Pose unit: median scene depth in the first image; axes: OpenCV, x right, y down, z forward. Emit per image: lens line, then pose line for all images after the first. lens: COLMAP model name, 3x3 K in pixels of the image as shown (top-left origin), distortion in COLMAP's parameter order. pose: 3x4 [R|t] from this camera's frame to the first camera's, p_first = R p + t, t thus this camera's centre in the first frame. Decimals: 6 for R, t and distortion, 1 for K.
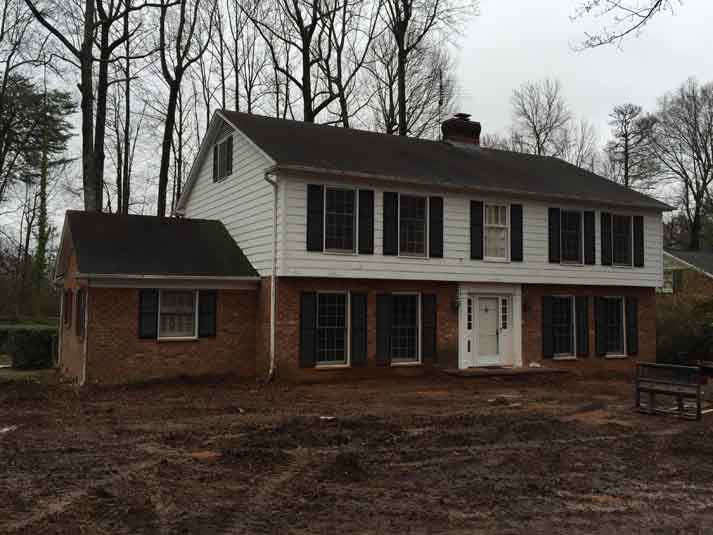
lens RADIAL K [[680.2, 0, 367.1], [0, 680.2, 250.4], [0, 0, 1]] dist [0.060266, 0.000214]
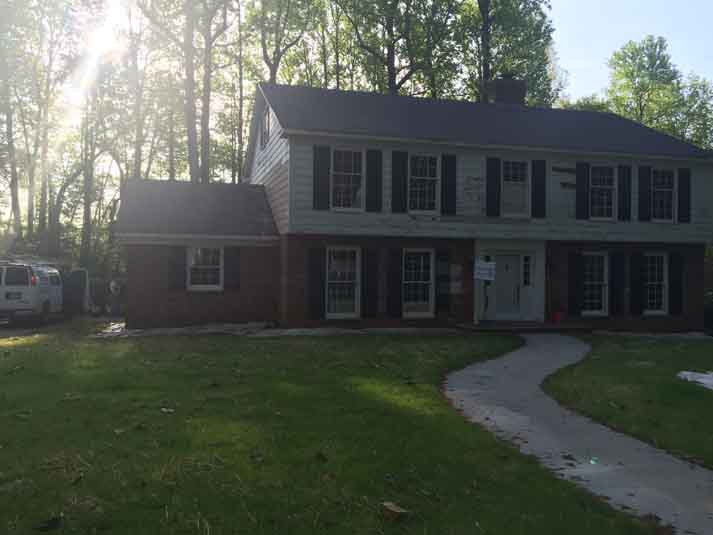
lens RADIAL K [[611.4, 0, 364.0], [0, 611.4, 255.4], [0, 0, 1]] dist [0.089864, -0.115169]
pose [[0.977049, -0.001692, -0.213010, 0.162251], [0.014121, 0.998283, 0.056845, 0.016167], [0.212548, -0.058548, 0.975395, 0.067248]]
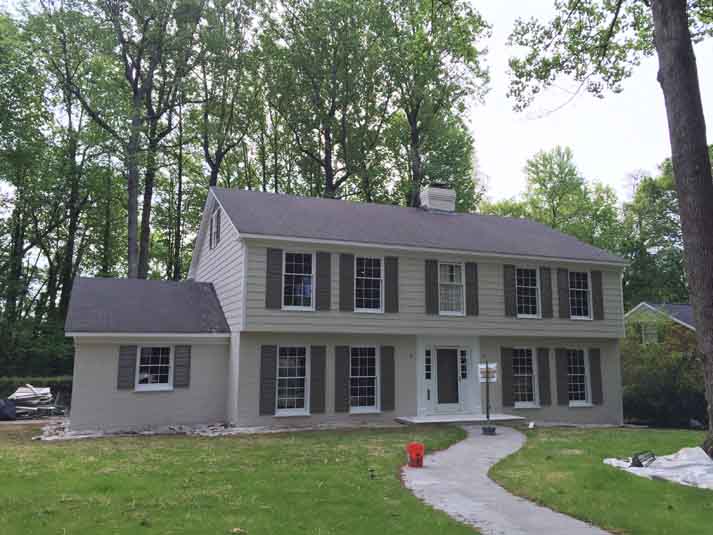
lens RADIAL K [[611.4, 0, 364.0], [0, 611.4, 255.4], [0, 0, 1]] dist [0.089864, -0.115169]
pose [[0.994903, -0.024139, -0.097908, 0.145545], [0.015569, 0.996054, -0.087371, 0.004005], [0.099631, 0.085401, 0.991353, 0.007588]]
